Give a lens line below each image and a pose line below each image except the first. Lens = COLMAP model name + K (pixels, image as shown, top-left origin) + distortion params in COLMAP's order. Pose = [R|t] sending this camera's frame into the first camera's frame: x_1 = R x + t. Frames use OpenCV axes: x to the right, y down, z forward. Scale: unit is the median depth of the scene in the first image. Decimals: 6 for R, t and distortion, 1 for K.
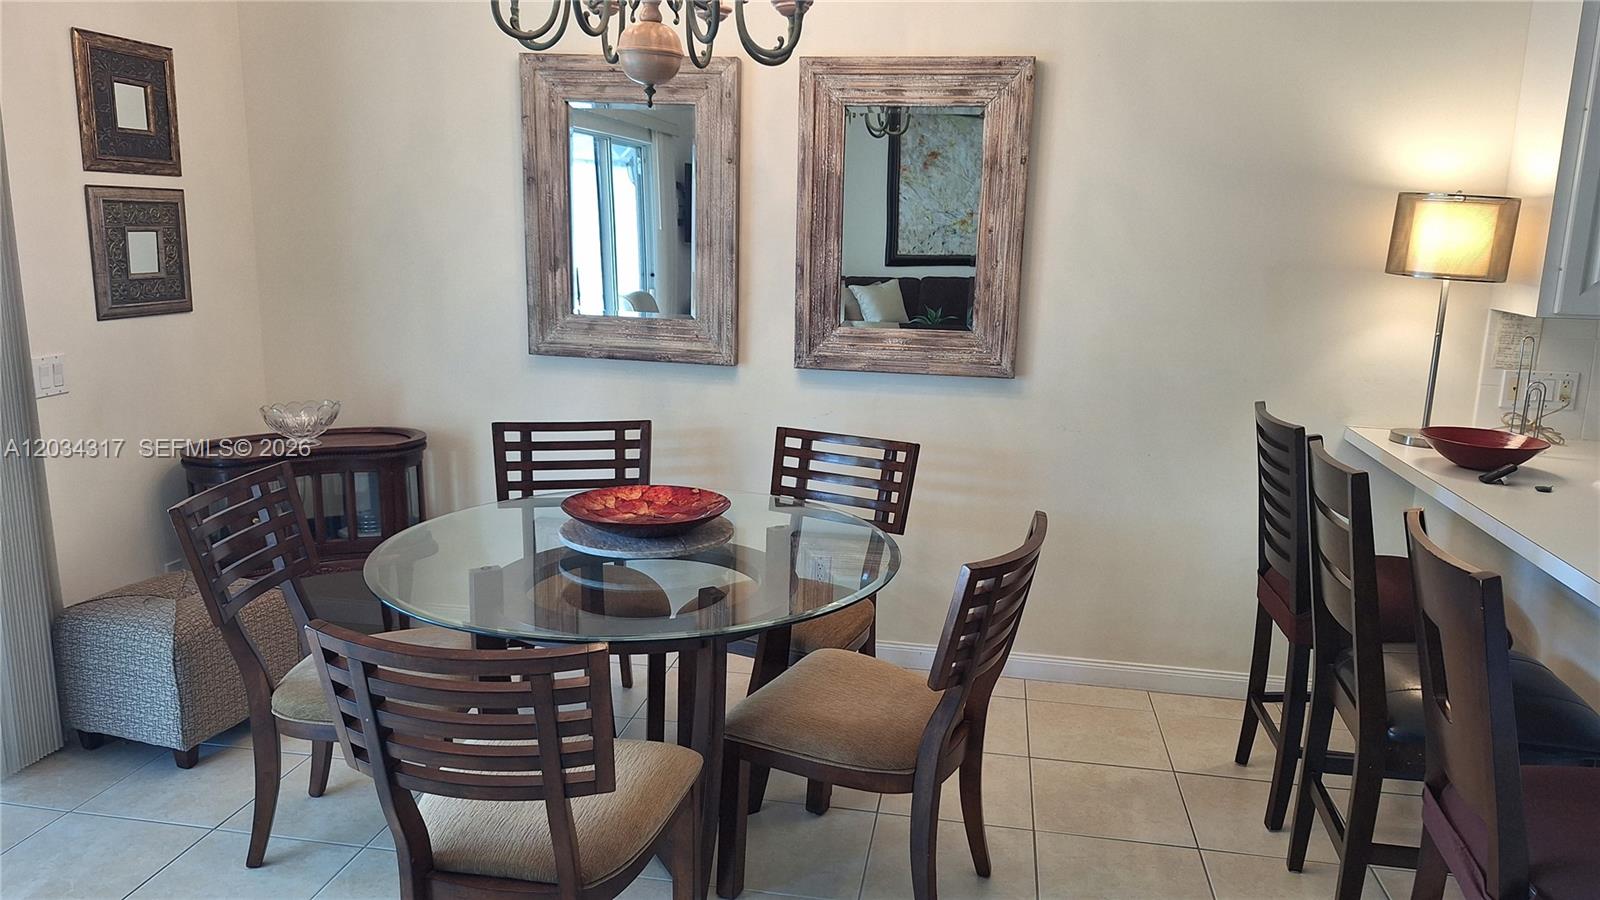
lens RADIAL K [[1129.4, 0, 803.7], [0, 1129.4, 450.9], [0, 0, 1]] dist [0.064709, -0.000052]
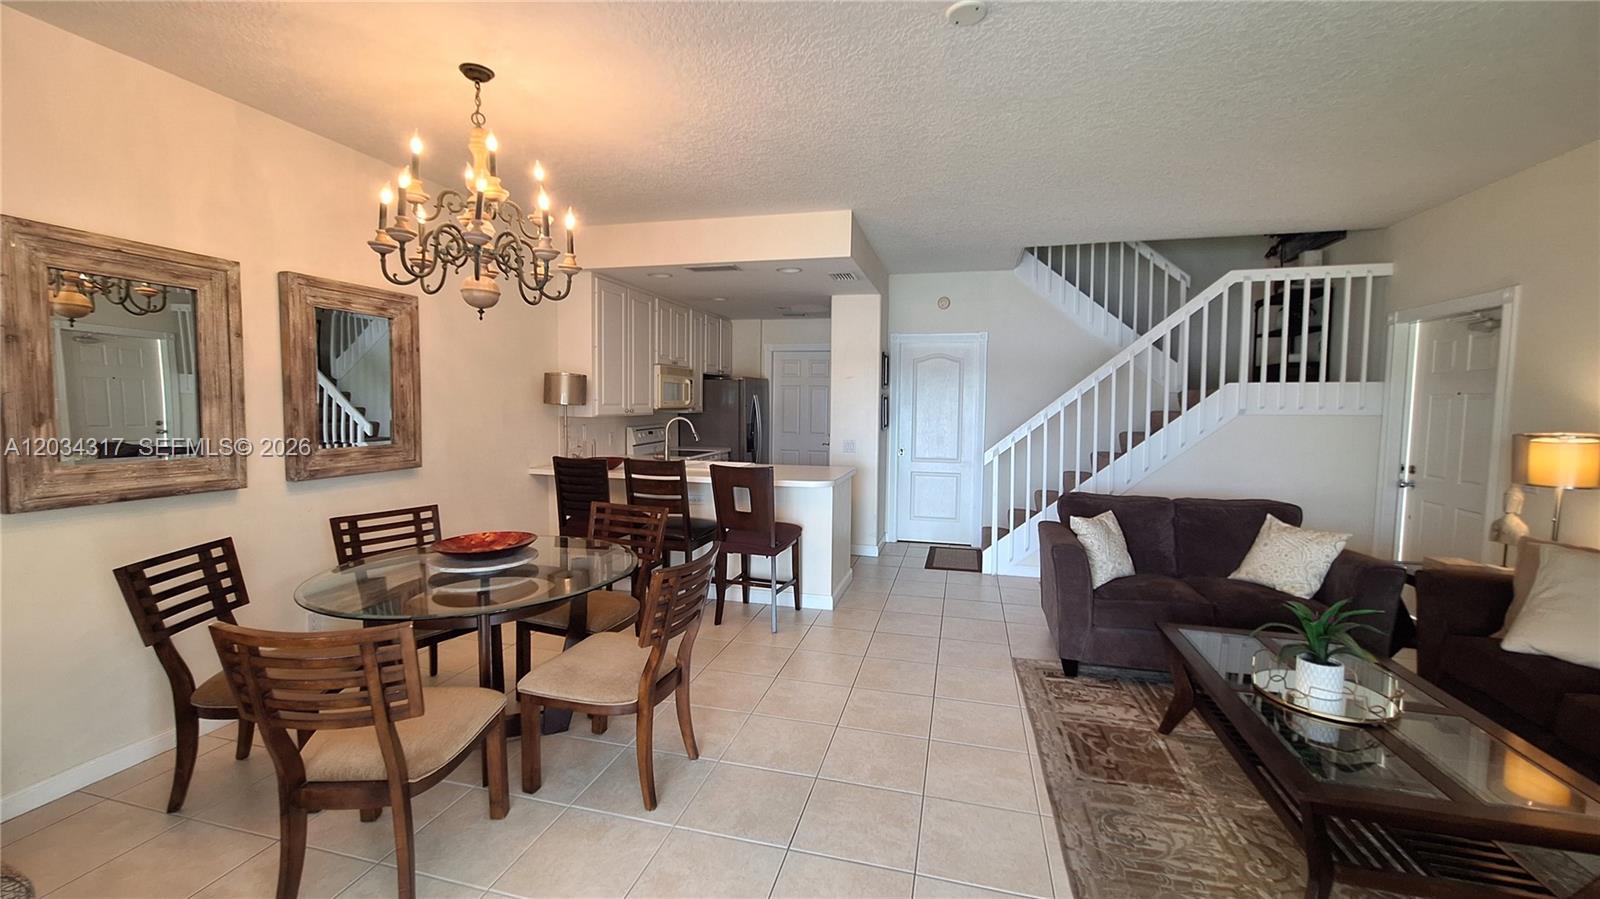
lens RADIAL K [[645.5, 0, 794.0], [0, 645.5, 435.8], [0, 0, 1]] dist [-0.000019, 0.002818]
pose [[0.094371, -0.079280, 0.992375, -0.766364], [0.190042, 0.979928, 0.060213, -0.060591], [-0.977230, 0.182911, 0.107543, 0.297762]]
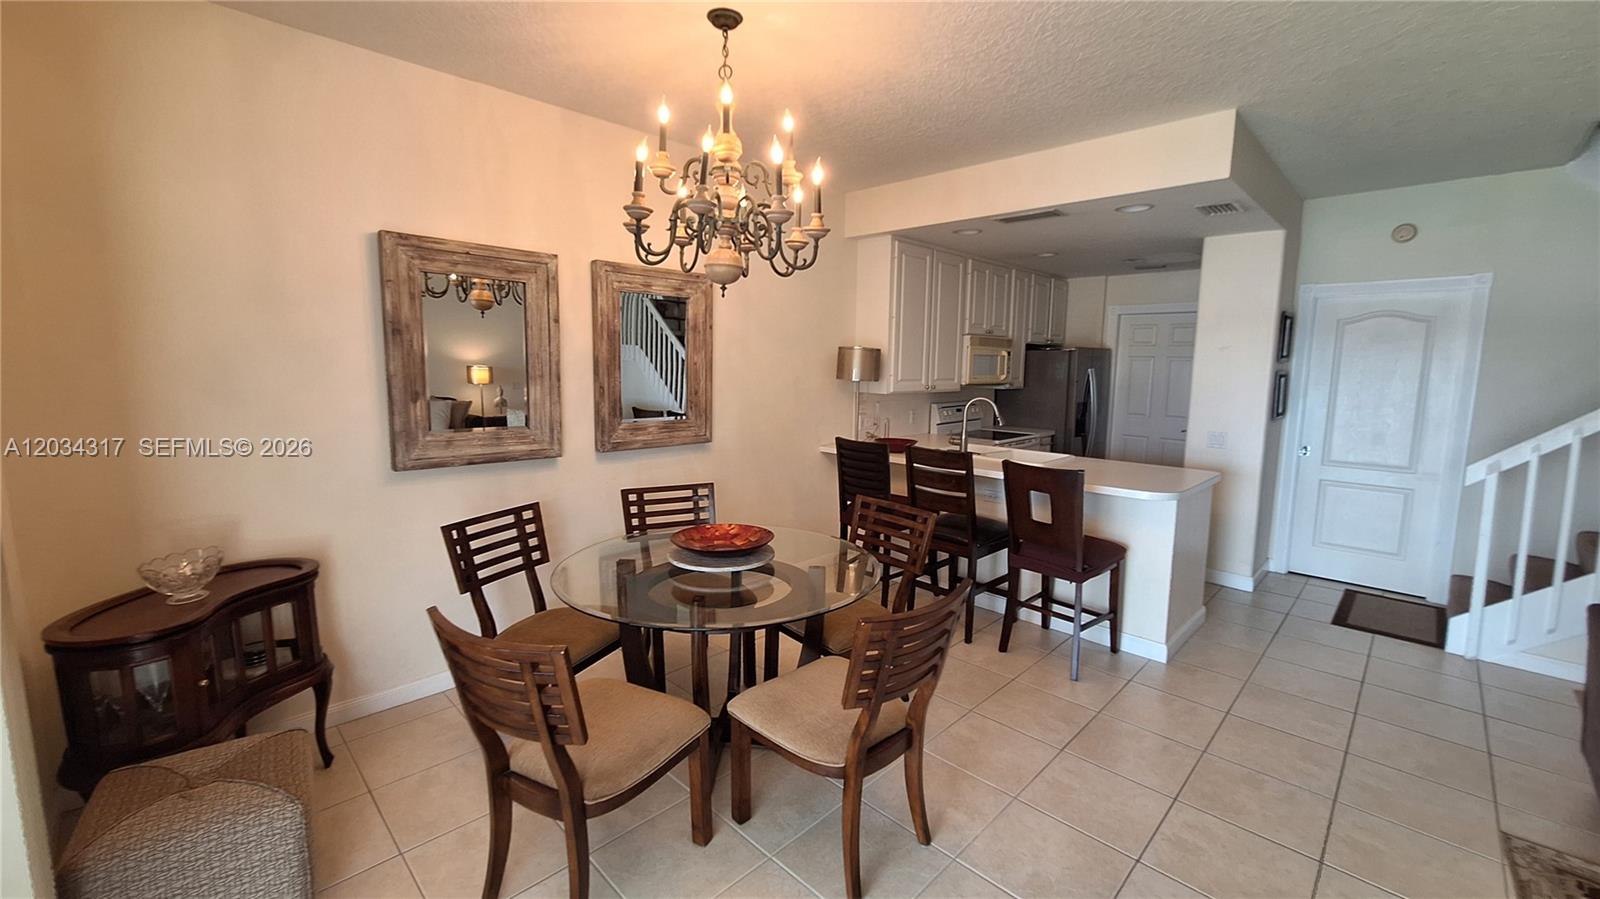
lens RADIAL K [[645.5, 0, 794.0], [0, 645.5, 435.8], [0, 0, 1]] dist [-0.000019, 0.002818]
pose [[0.577049, -0.110300, 0.809227, -0.588050], [0.162499, 0.986534, 0.018591, -0.070785], [-0.800380, 0.120771, 0.587202, 0.264124]]
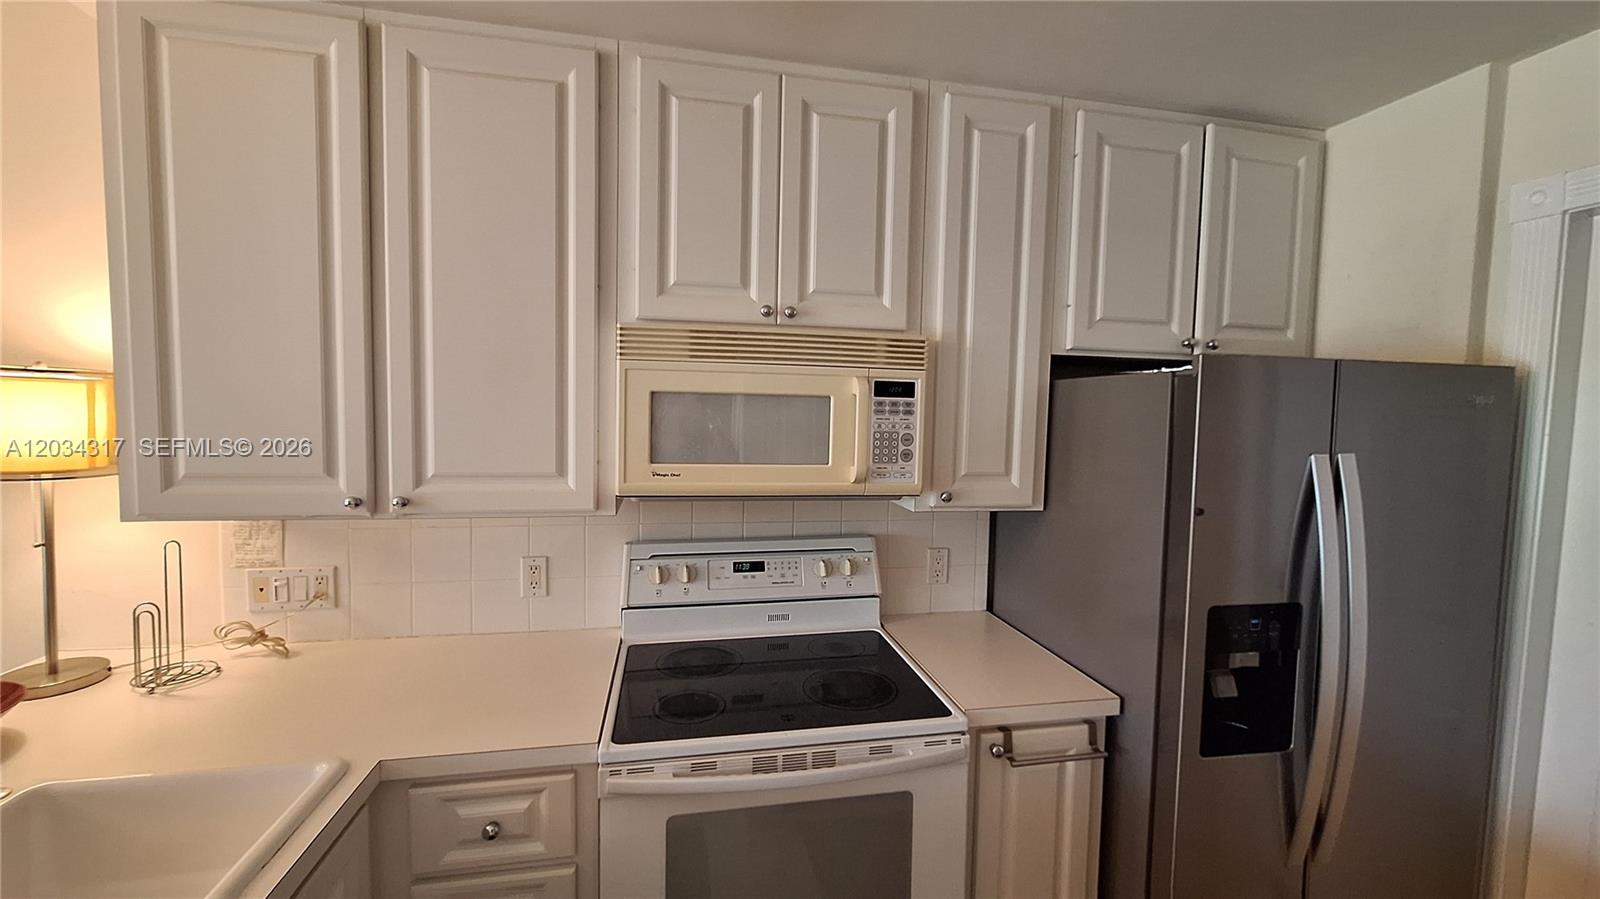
lens RADIAL K [[626.5, 0, 796.5], [0, 626.5, 445.4], [0, 0, 1]] dist [-0.000139, -0.000016]
pose [[0.934176, -0.027126, 0.355781, 0.741689], [0.073174, 0.990478, -0.116617, -0.069046], [-0.349230, 0.134974, 0.927265, 0.371994]]
